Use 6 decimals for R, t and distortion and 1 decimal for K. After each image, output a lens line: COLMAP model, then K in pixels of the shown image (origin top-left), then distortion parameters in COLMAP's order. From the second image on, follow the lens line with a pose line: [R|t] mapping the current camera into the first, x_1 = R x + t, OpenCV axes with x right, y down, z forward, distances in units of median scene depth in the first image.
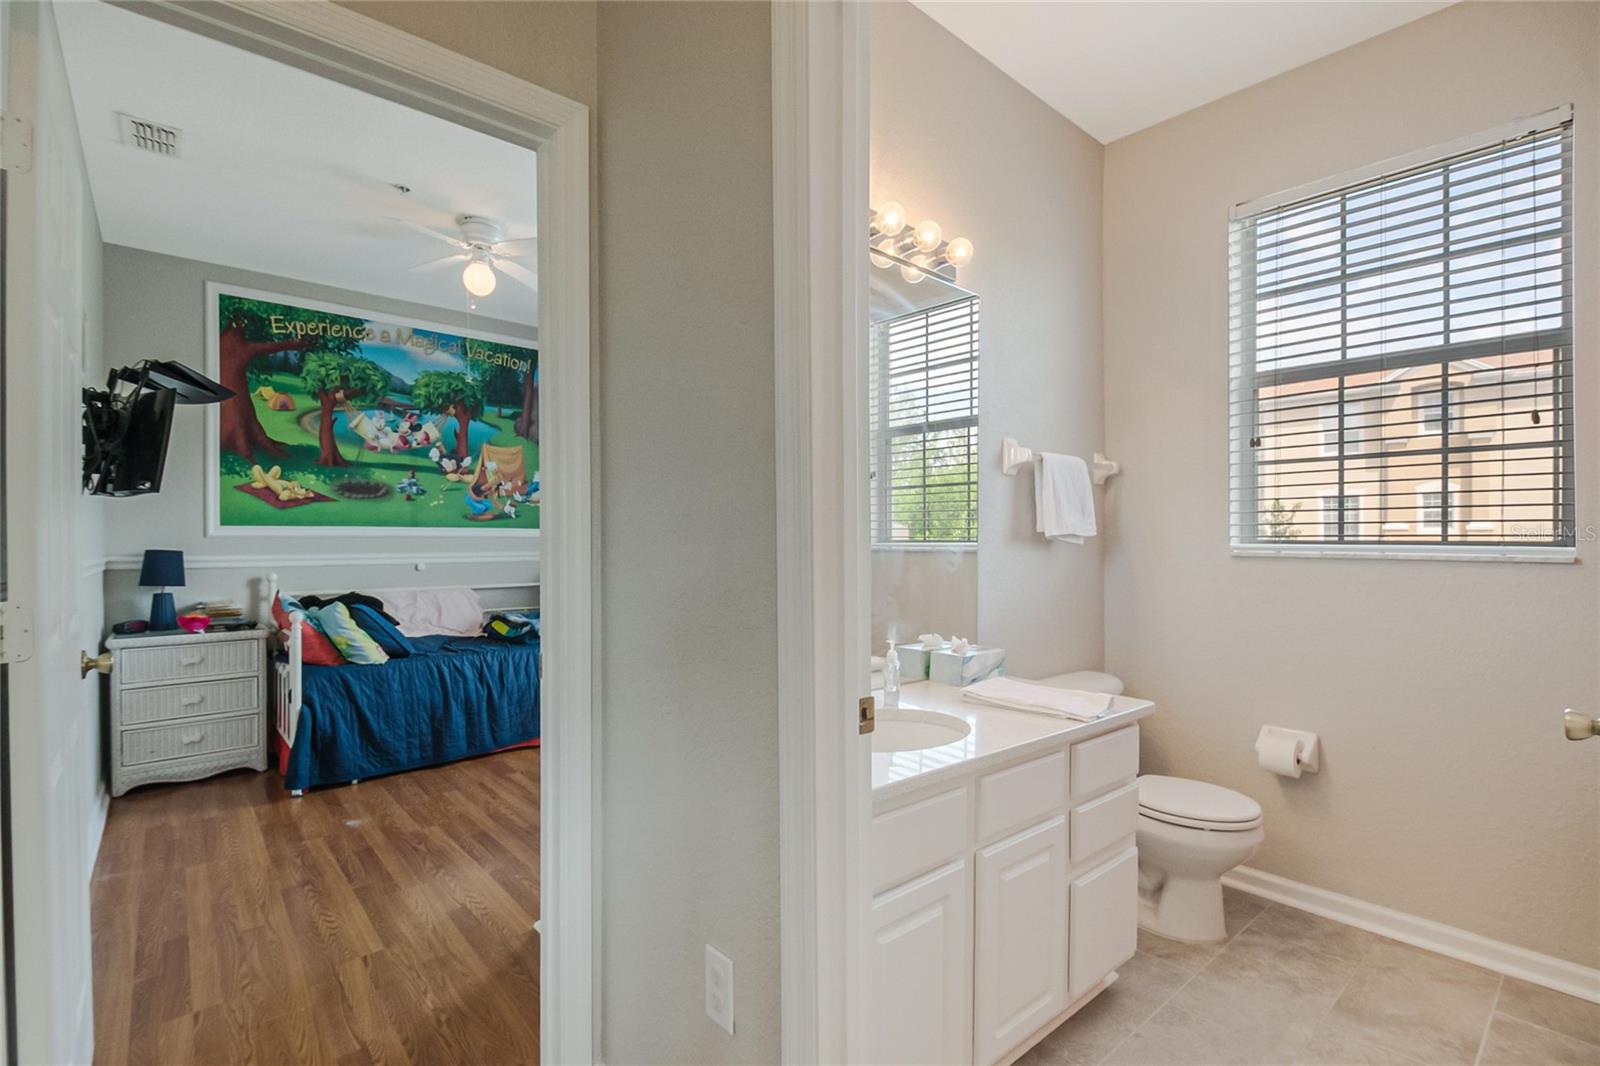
lens RADIAL K [[738.8, 0, 803.2], [0, 738.8, 545.4], [0, 0, 1]] dist [0.012114, -0.031521]
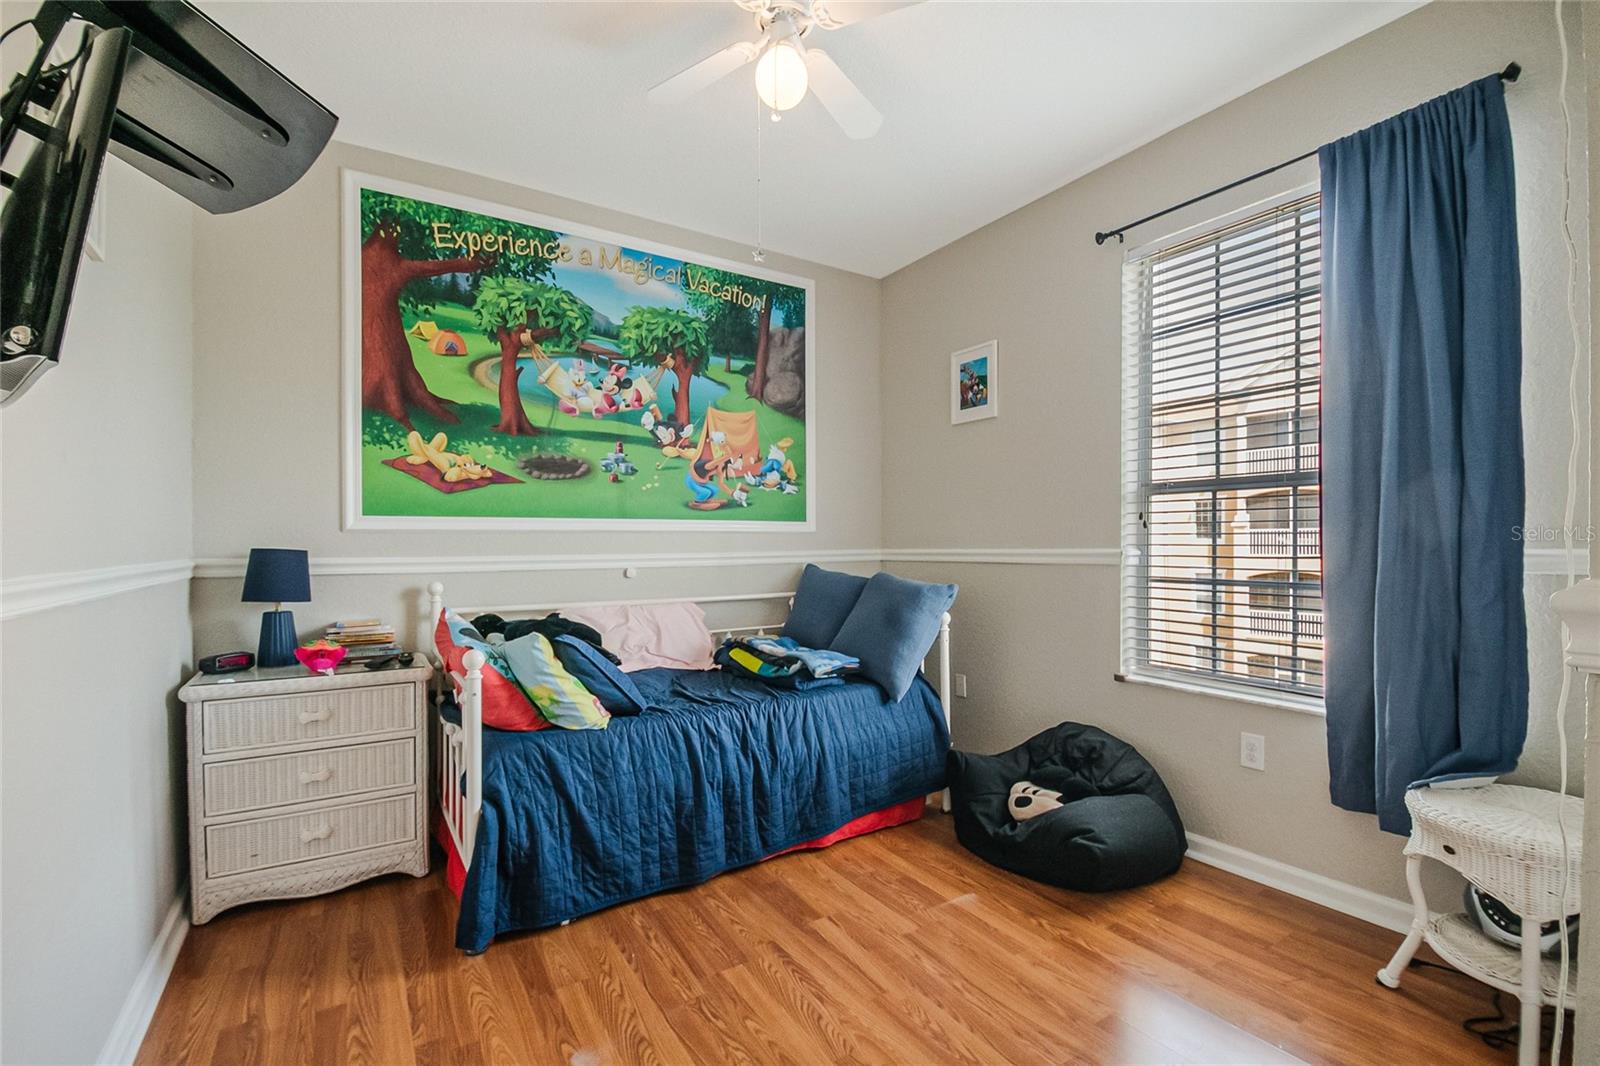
lens RADIAL K [[684.7, 0, 854.6], [0, 684.7, 533.5], [0, 0, 1]] dist [0.016226, -0.011640]
pose [[0.997794, -0.001763, -0.066361, -0.265712], [0.001344, 0.999979, -0.006351, -0.005765], [0.066371, 0.006248, 0.997775, 0.355127]]
